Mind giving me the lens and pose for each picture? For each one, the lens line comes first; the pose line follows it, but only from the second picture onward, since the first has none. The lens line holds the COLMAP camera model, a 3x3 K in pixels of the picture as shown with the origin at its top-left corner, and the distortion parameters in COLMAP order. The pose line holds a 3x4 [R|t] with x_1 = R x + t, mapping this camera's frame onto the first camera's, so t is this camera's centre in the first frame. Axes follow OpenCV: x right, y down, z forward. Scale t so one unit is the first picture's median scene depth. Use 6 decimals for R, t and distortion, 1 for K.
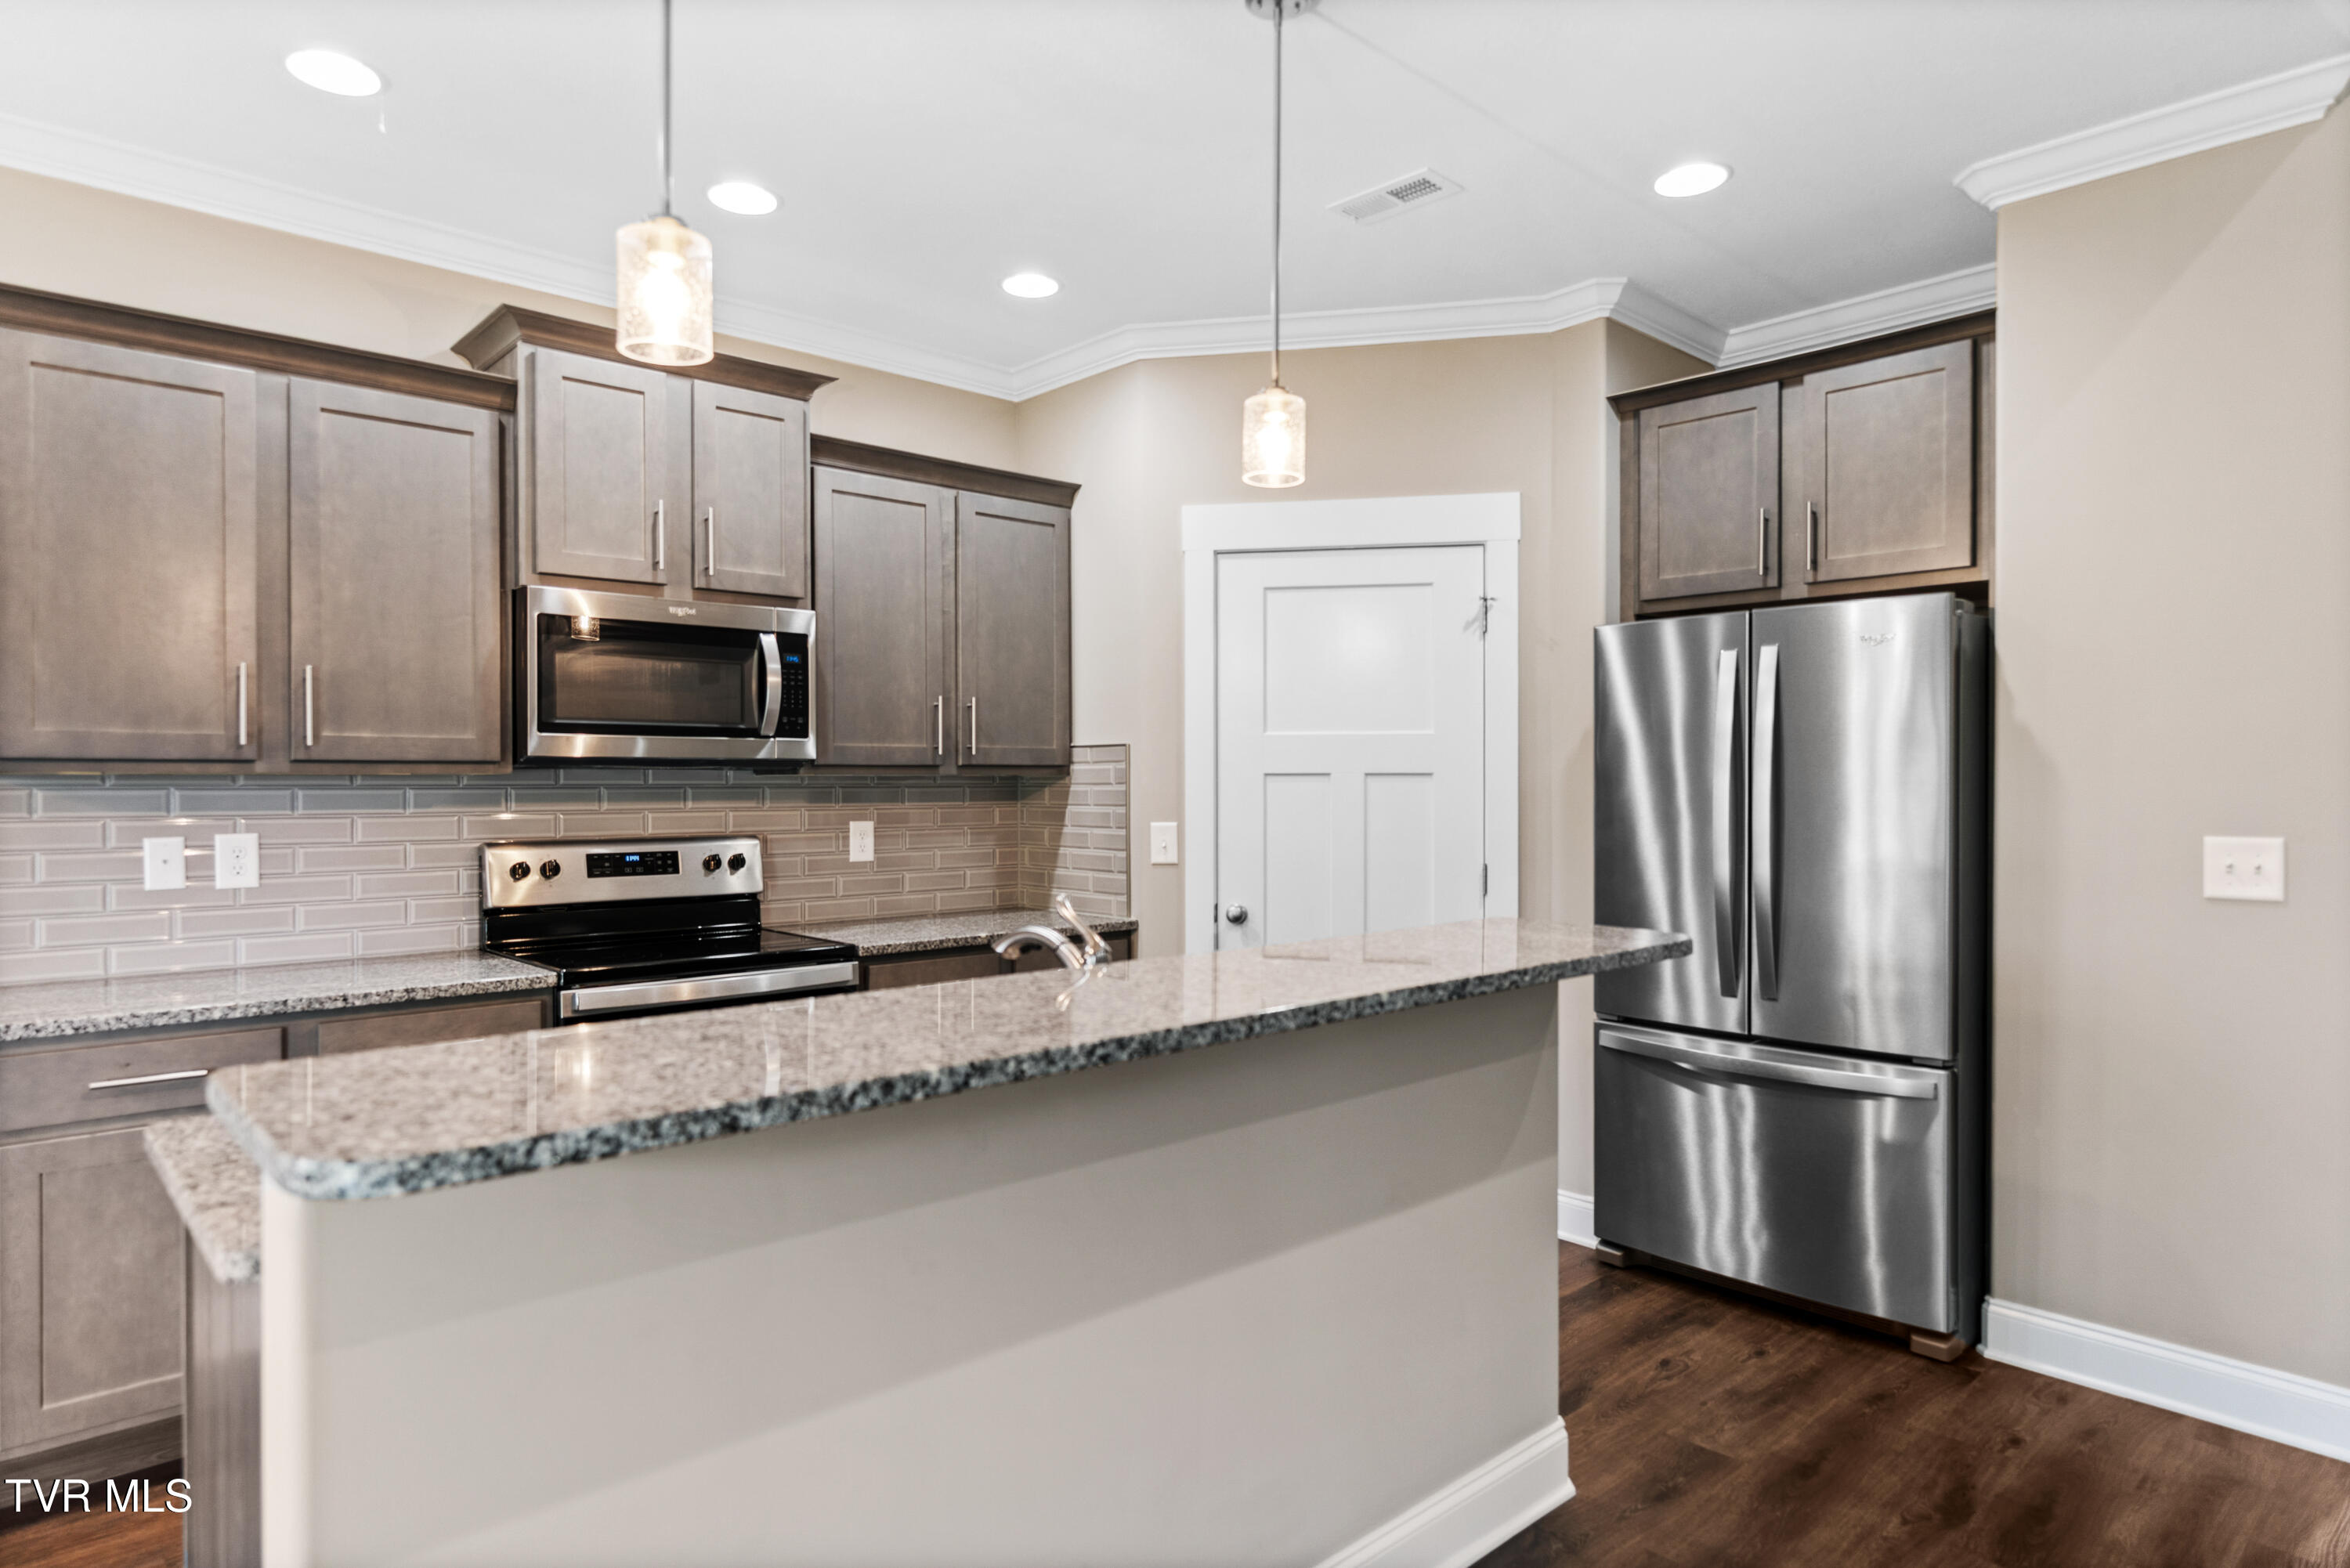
lens RADIAL K [[1330.5, 0, 1162.4], [0, 1330.5, 779.6], [0, 0, 1]] dist [-0.000727, 0.000003]
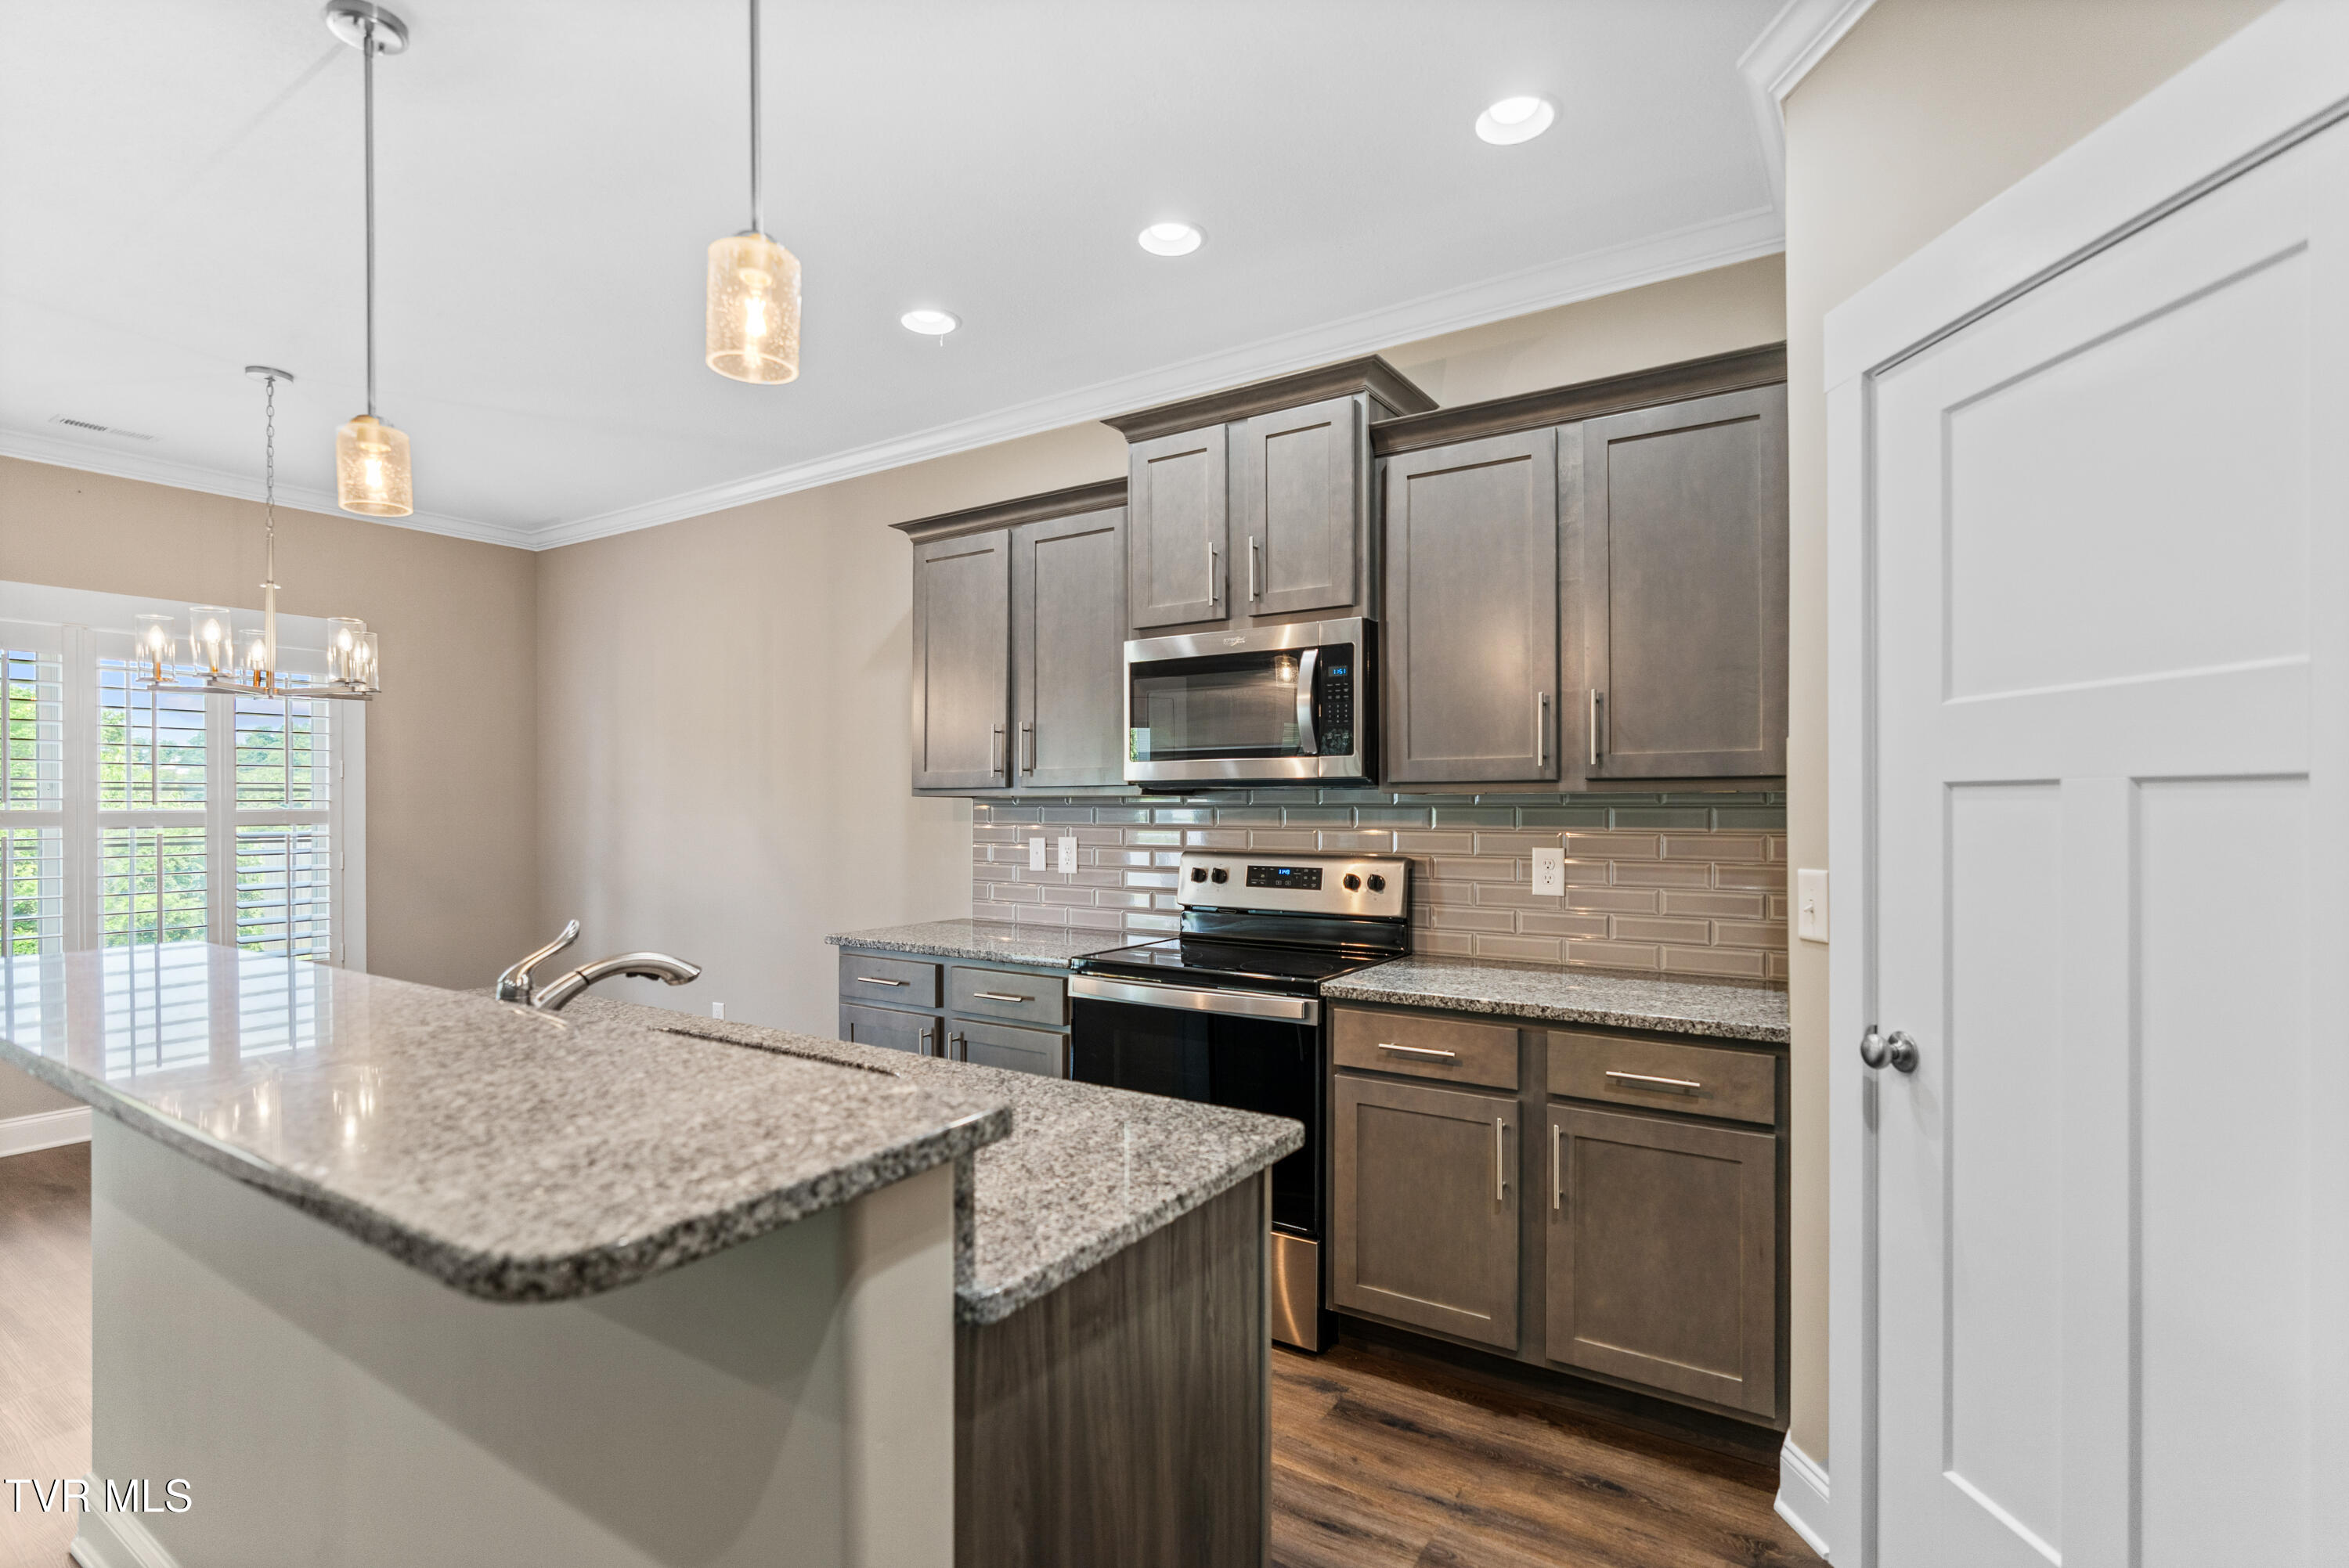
lens RADIAL K [[1087.2, 0, 1167.9], [0, 1087.2, 802.6], [0, 0, 1]] dist [-0.001924, 0.001552]
pose [[0.263749, -0.001776, -0.964590, 0.422036], [0.000000, 0.999998, -0.001841, 0.004019], [0.964591, 0.000486, 0.263749, 0.656355]]
